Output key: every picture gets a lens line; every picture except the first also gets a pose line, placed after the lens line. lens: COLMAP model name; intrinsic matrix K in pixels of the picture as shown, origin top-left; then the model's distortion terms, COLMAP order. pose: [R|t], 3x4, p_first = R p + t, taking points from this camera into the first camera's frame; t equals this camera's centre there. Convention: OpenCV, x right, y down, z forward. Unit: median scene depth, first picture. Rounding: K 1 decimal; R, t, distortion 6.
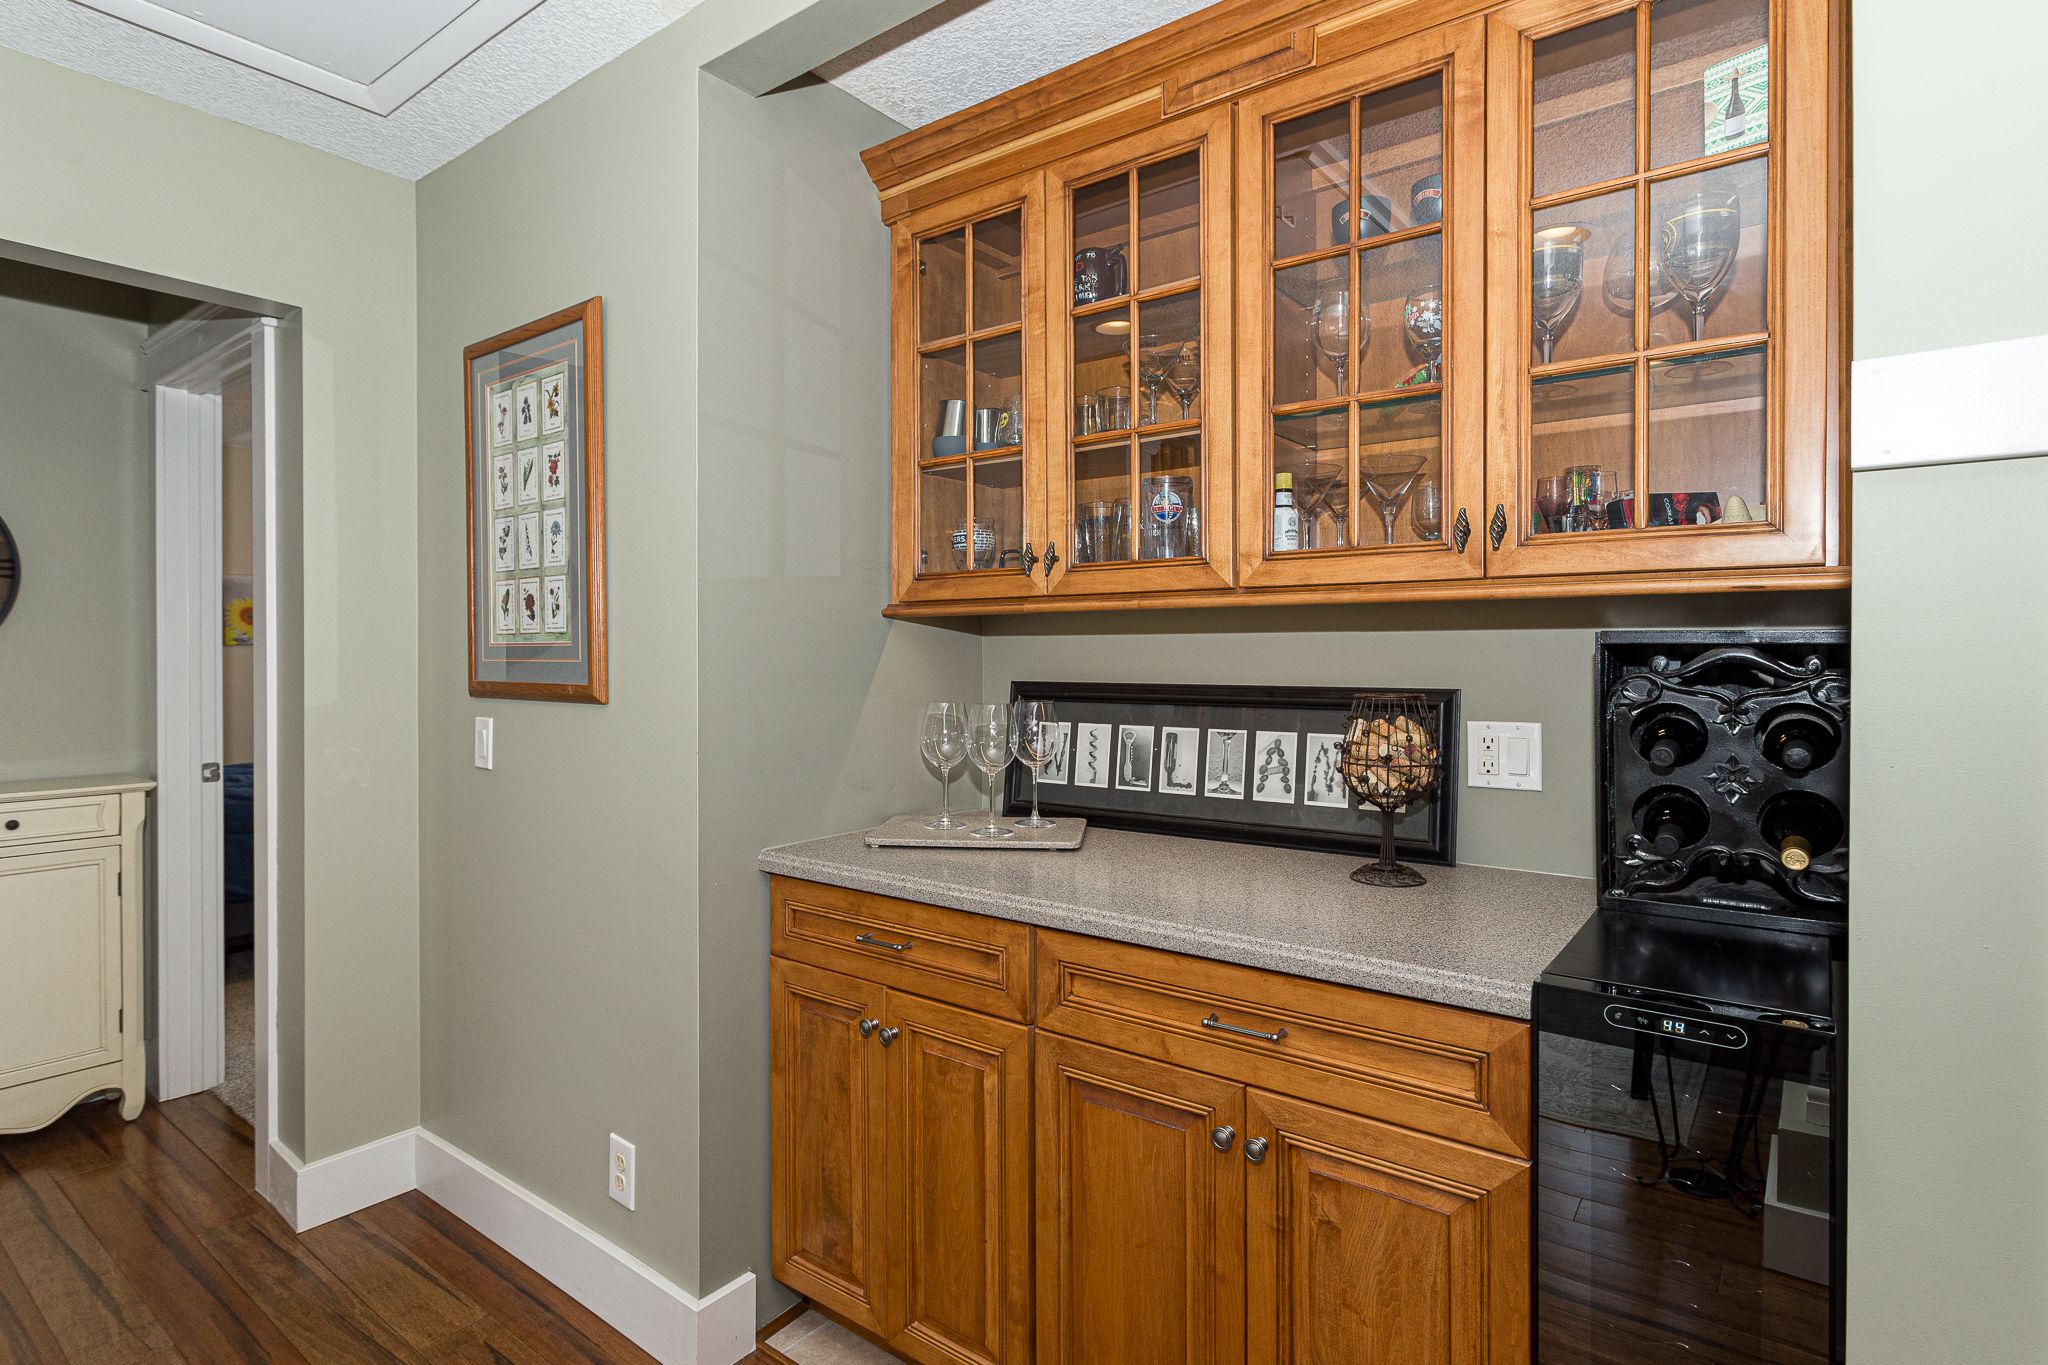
lens RADIAL K [[982.5, 0, 1036.4], [0, 982.5, 677.6], [0, 0, 1]] dist [0.001072, 0.000714]
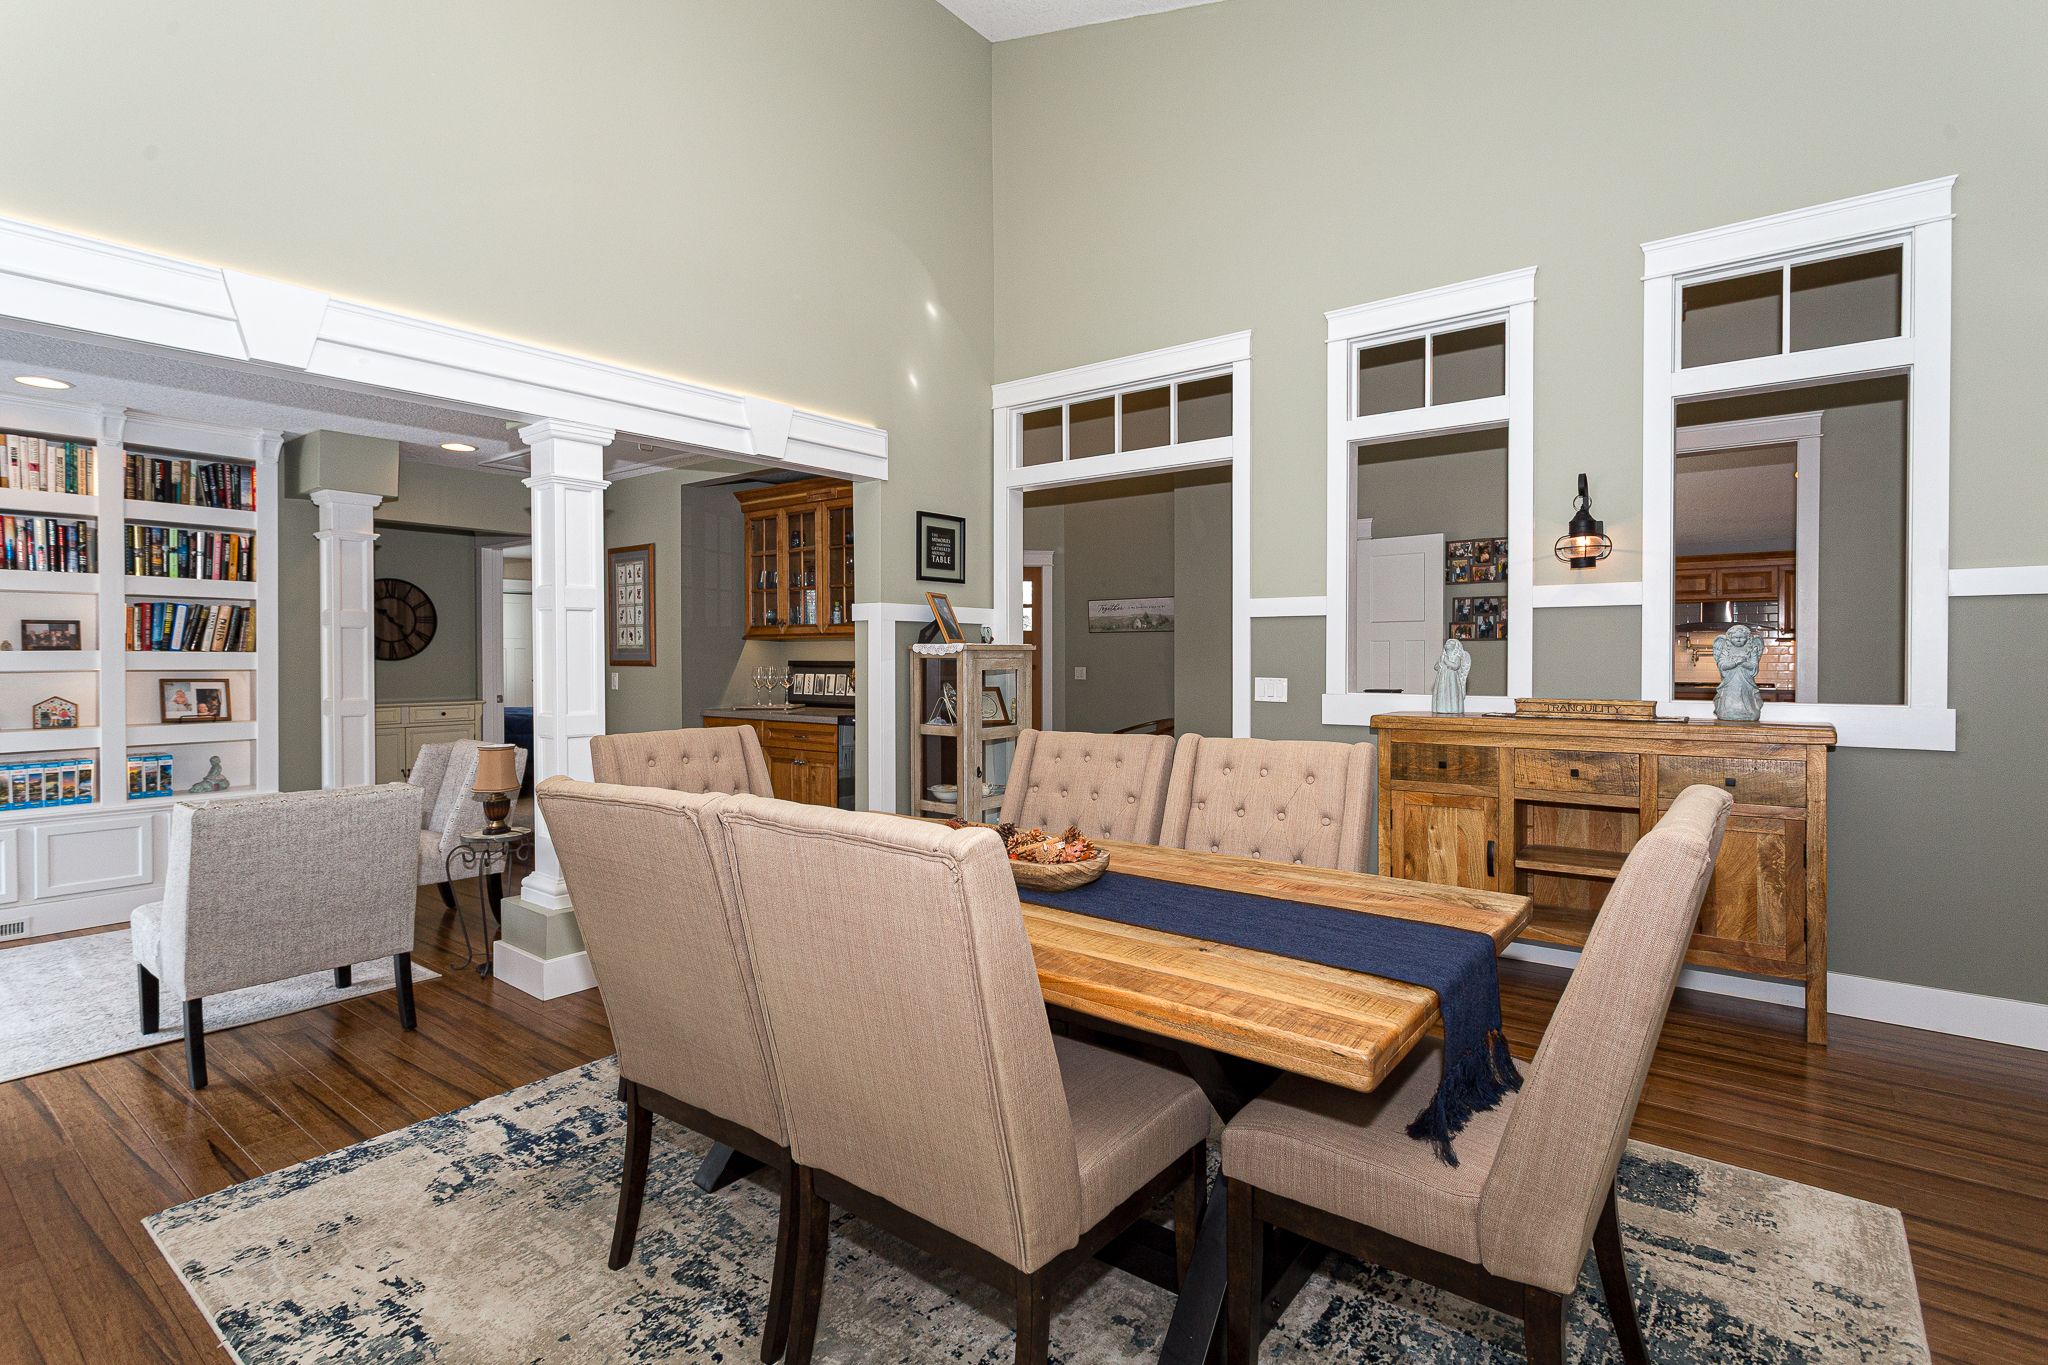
lens RADIAL K [[982.5, 0, 1028.8], [0, 982.5, 666.8], [0, 0, 1]] dist [0.001072, 0.000714]
pose [[0.997455, -0.002110, -0.071265, 0.989120], [0.002607, 0.999973, 0.006887, 0.006571], [0.071249, -0.007055, 0.997434, -2.072664]]
